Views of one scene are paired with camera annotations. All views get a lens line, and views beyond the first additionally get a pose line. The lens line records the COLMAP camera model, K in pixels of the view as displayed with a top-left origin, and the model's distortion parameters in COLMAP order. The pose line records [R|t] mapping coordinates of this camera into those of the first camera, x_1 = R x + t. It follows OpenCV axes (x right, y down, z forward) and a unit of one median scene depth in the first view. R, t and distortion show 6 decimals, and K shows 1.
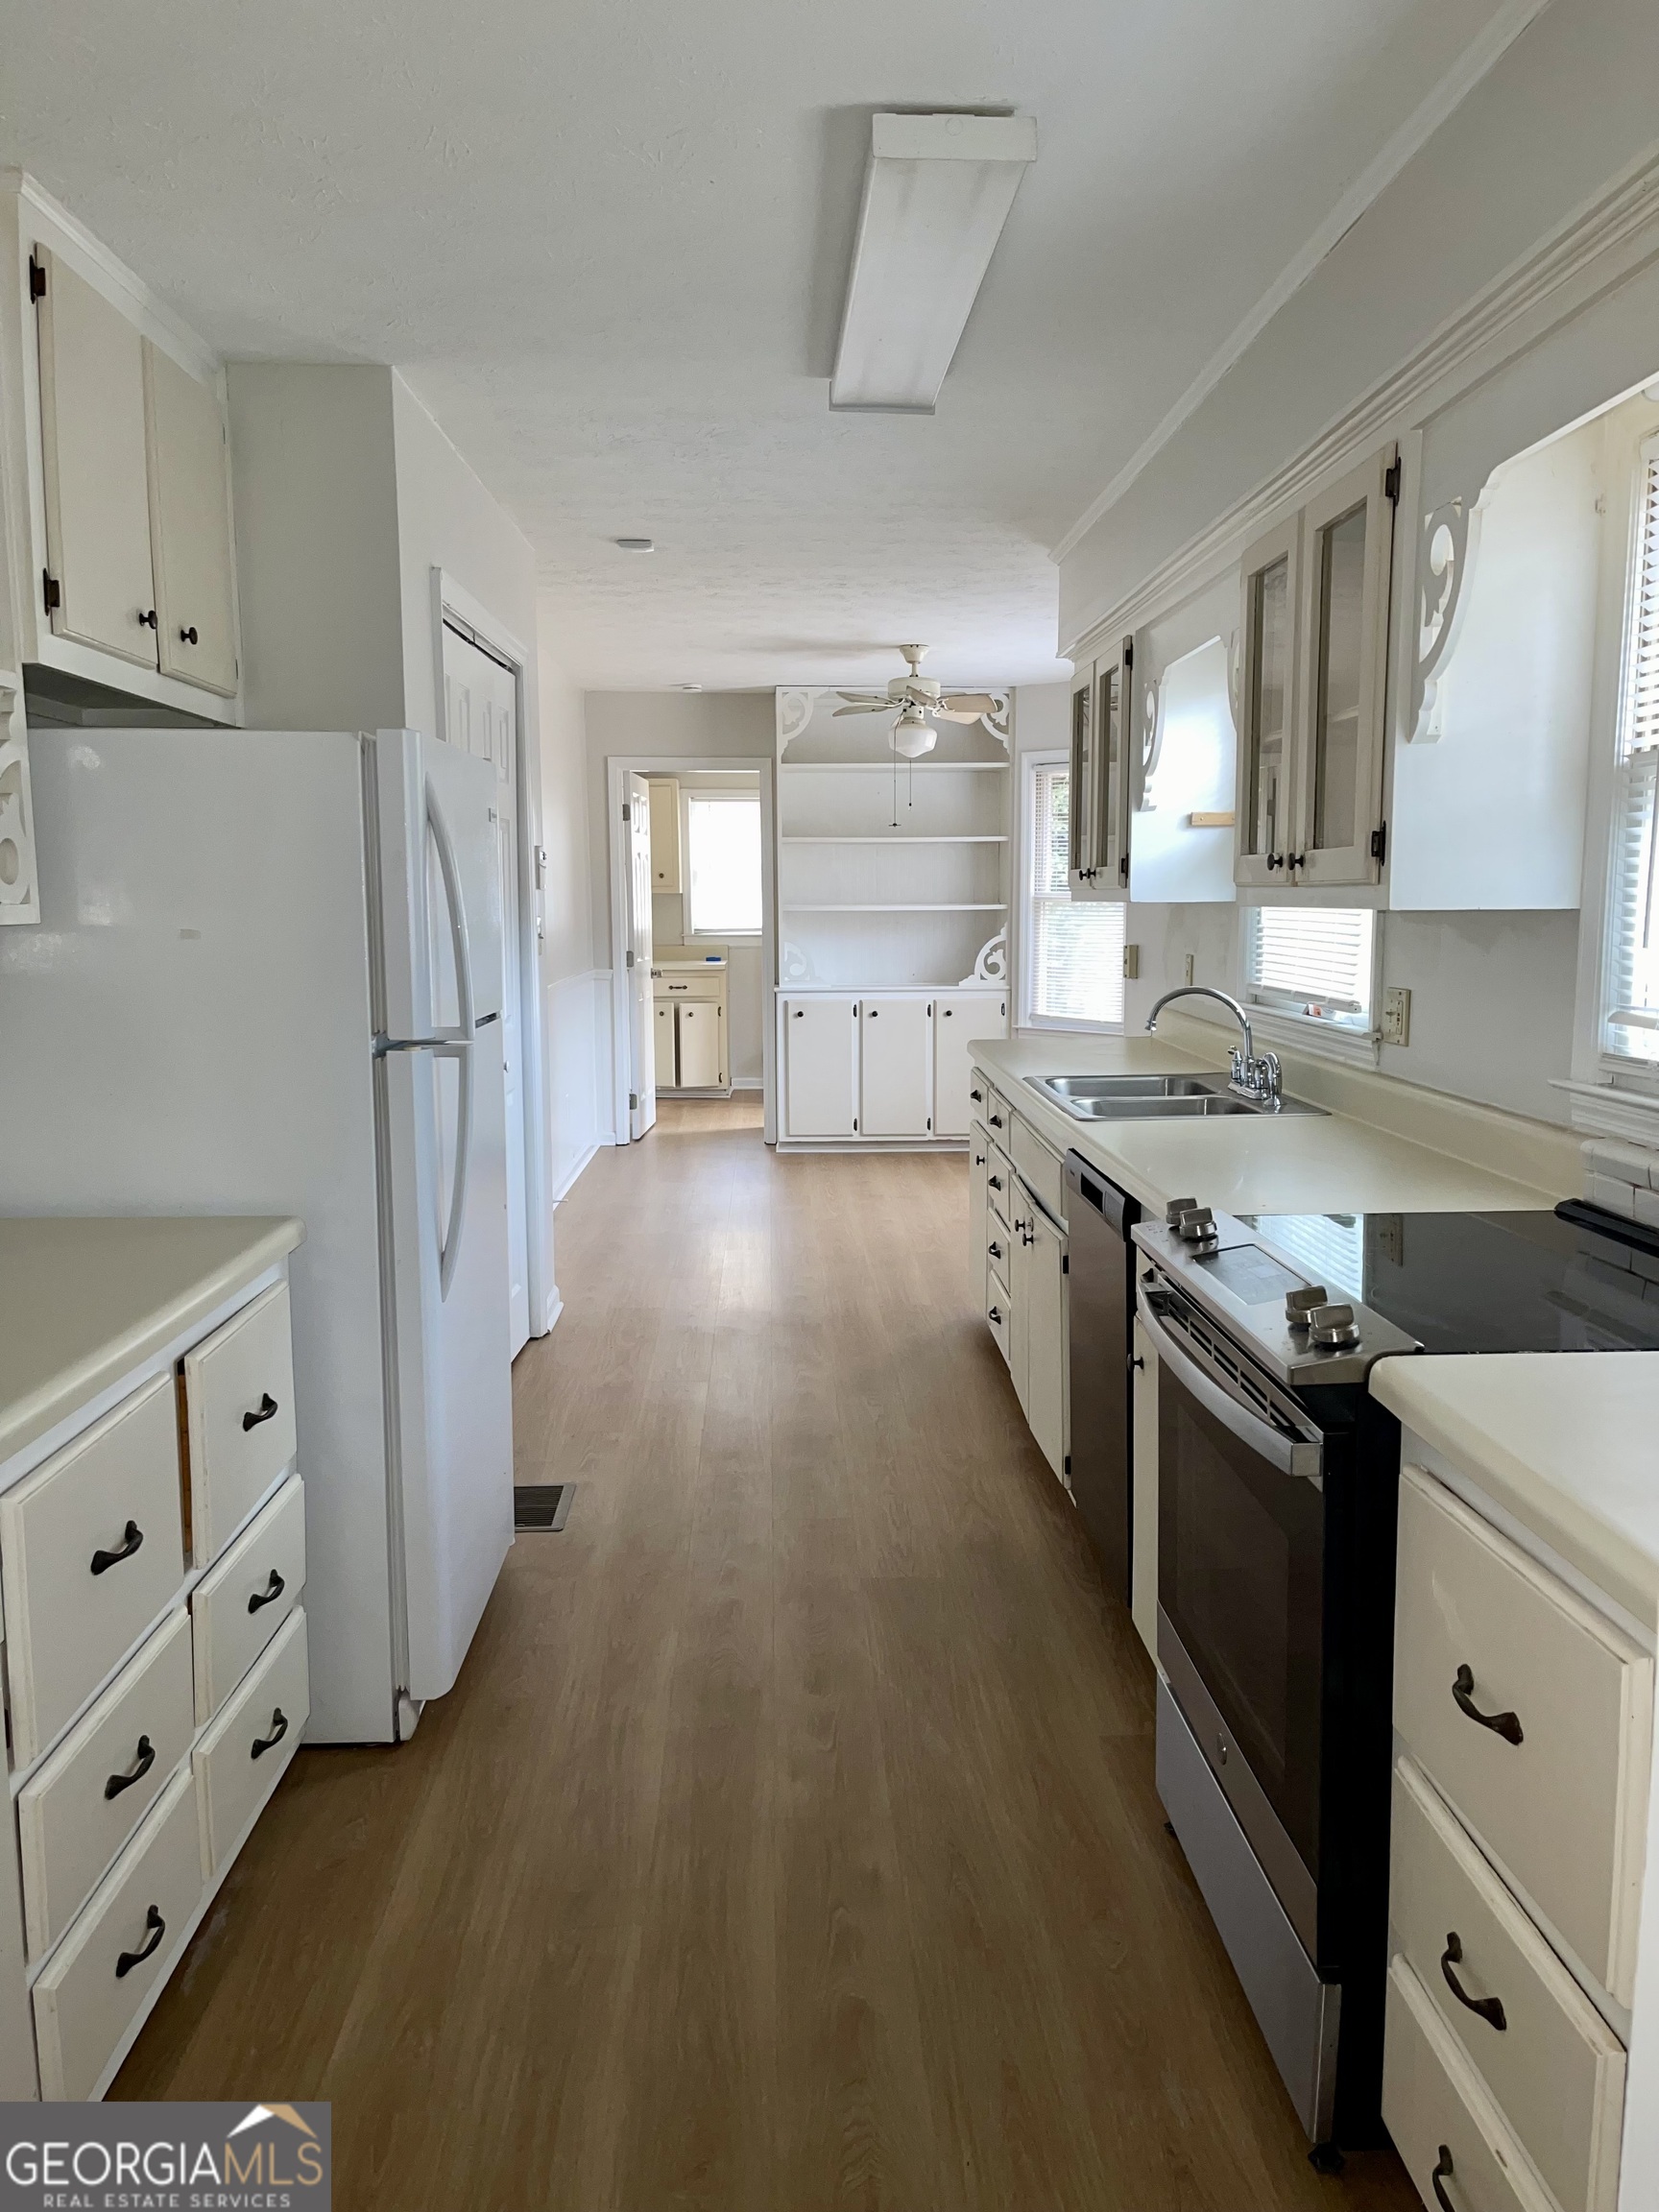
lens RADIAL K [[1657.2, 0, 829.7], [0, 1657.2, 1145.9], [0, 0, 1]] dist [0.098798, -0.119527]
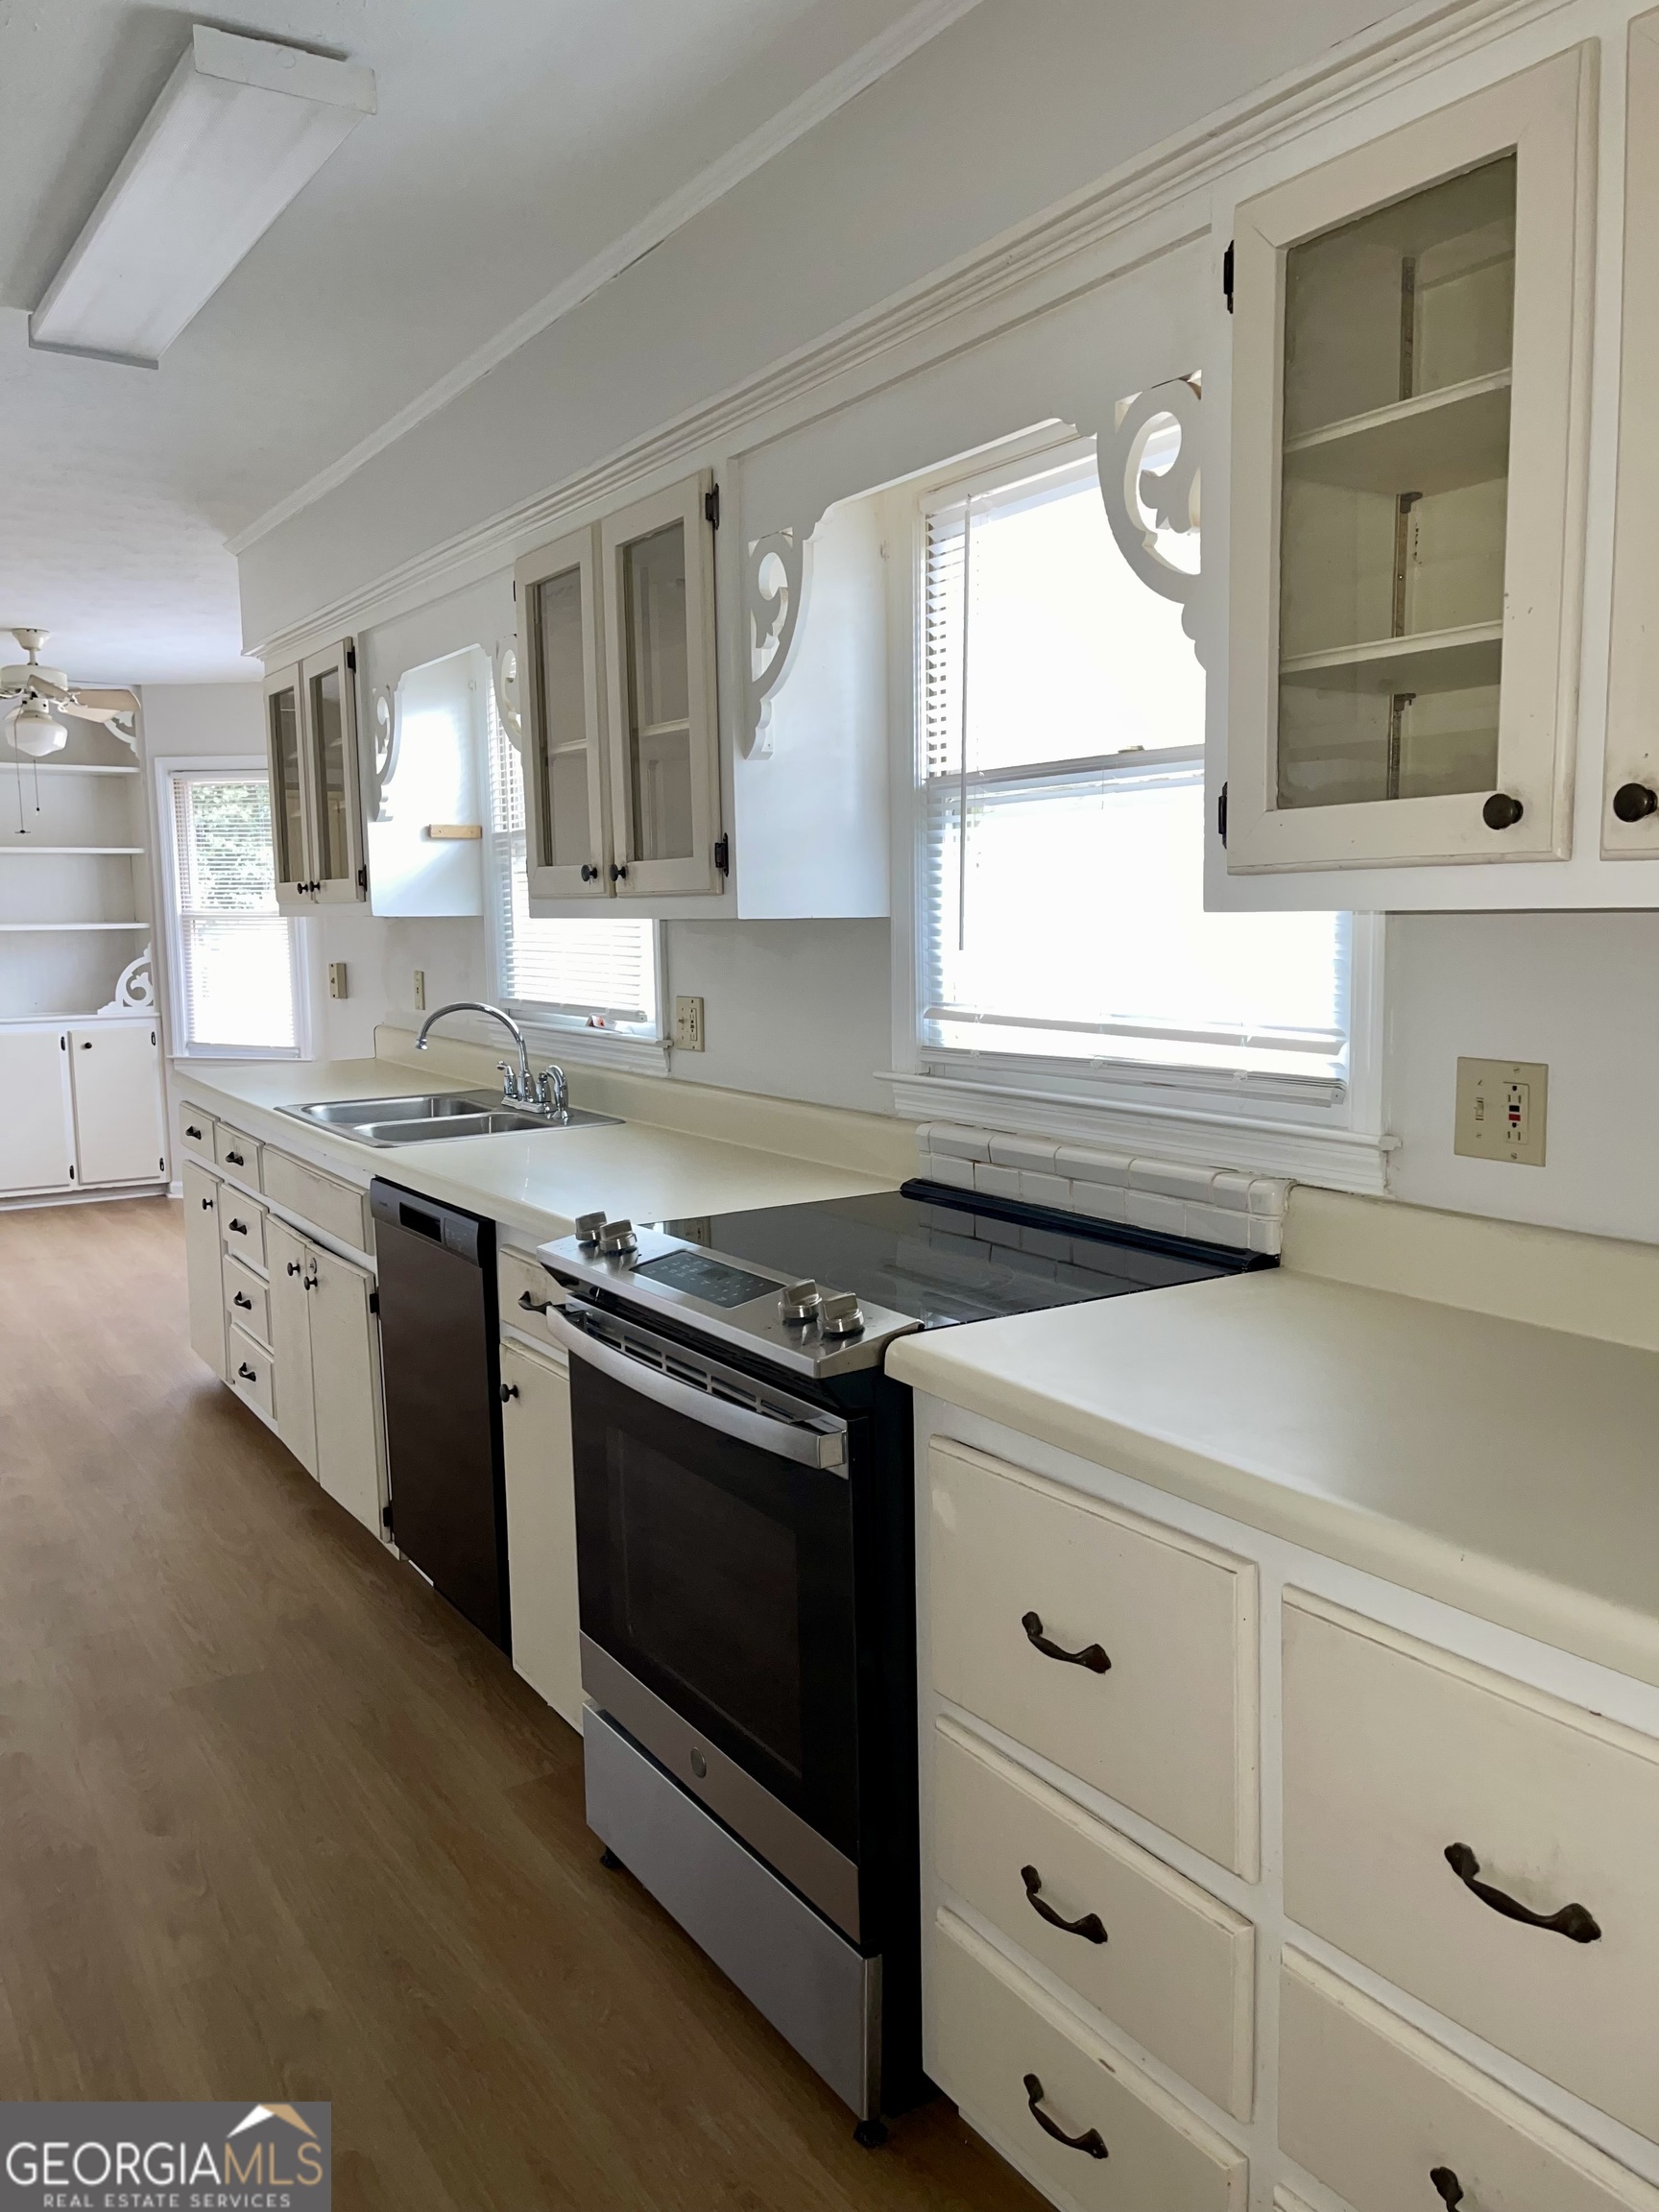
lens RADIAL K [[1664.1, 0, 830.5], [0, 1664.1, 1143.6], [0, 0, 1]] dist [0.079575, -0.111731]
pose [[0.858111, -0.078195, 0.507475, -0.110898], [0.085610, 0.996290, 0.008752, -0.003980], [-0.506276, 0.035934, 0.861622, 0.059871]]
